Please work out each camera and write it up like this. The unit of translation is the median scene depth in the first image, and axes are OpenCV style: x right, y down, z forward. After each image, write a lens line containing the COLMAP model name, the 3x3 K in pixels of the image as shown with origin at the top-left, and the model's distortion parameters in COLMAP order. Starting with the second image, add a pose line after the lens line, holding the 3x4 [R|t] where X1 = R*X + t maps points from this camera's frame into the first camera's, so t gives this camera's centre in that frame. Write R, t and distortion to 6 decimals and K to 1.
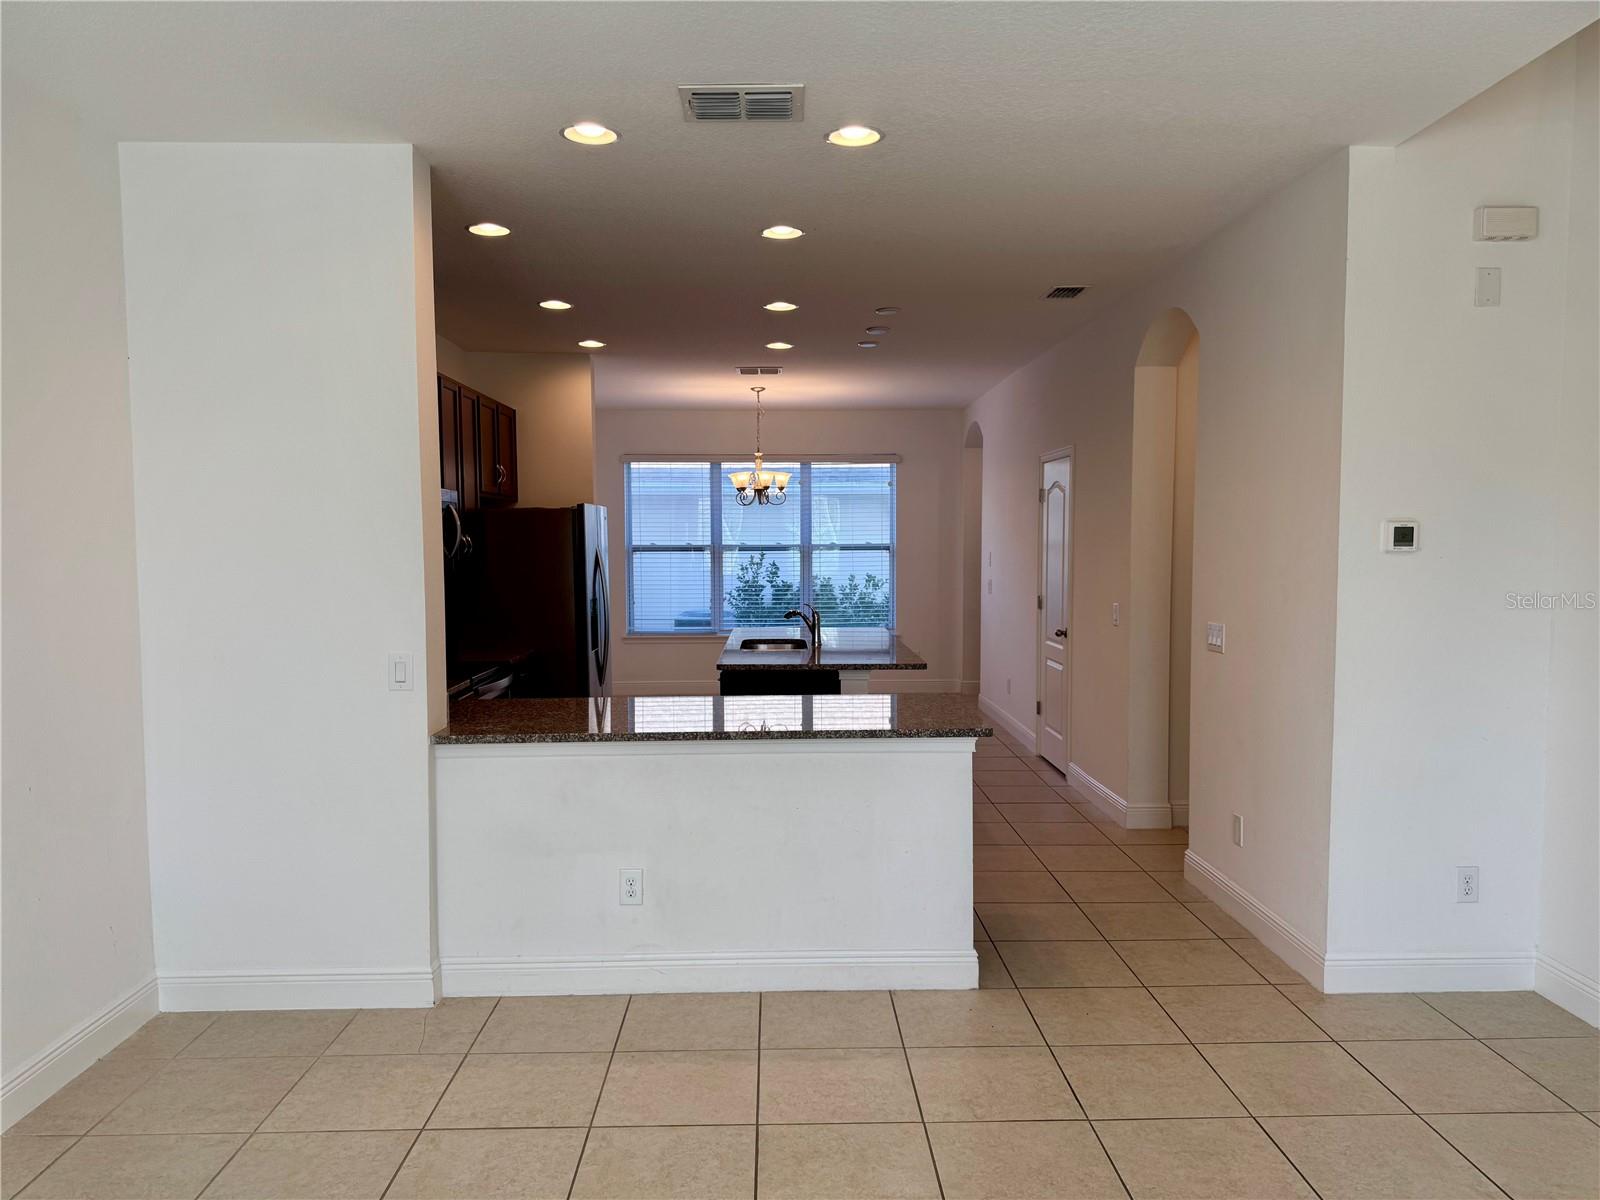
lens RADIAL K [[1125.0, 0, 800.0], [0, 1125.0, 600.0], [0, 0, 1]] dist [0.008368, 0.000537]
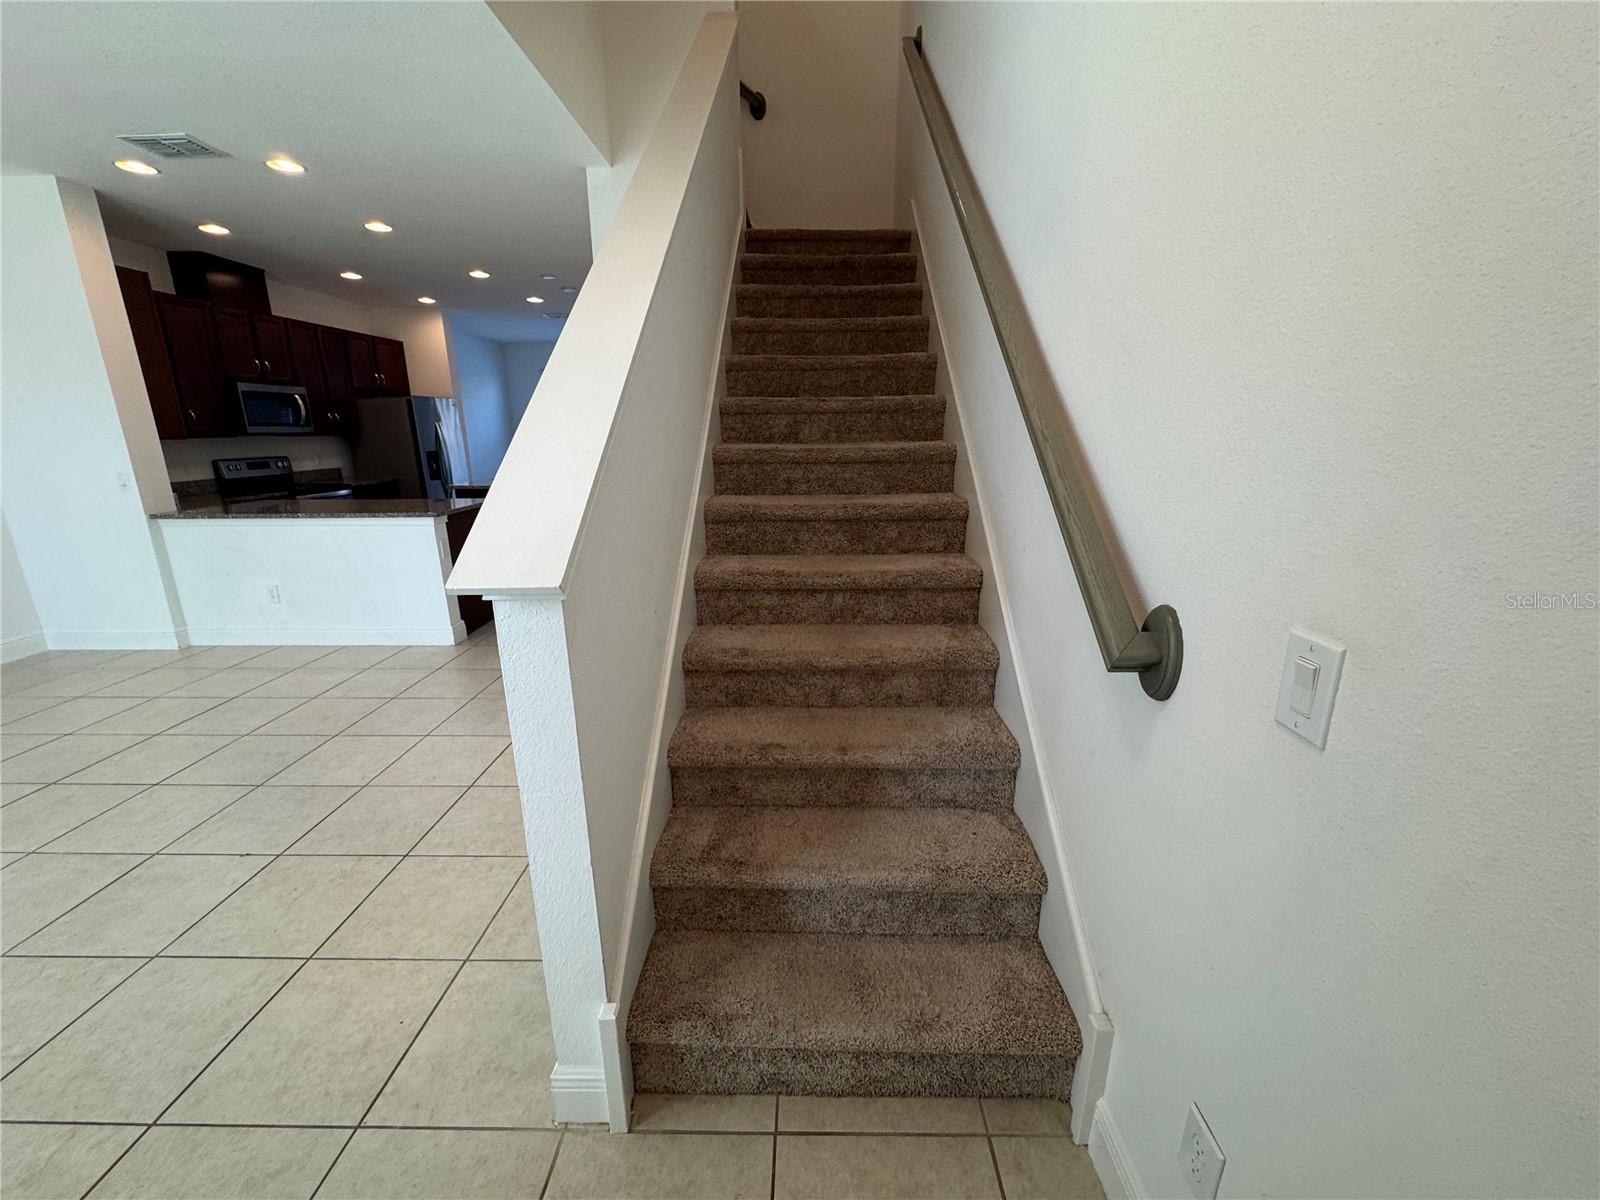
lens RADIAL K [[641.1, 0, 801.2], [0, 641.1, 597.5], [0, 0, 1]] dist [-0.000877, -0.000328]
pose [[0.999245, 0.008823, -0.037831, 0.793510], [-0.000849, 0.978590, 0.205819, 0.030558], [0.038837, -0.205632, 0.977859, -0.059556]]
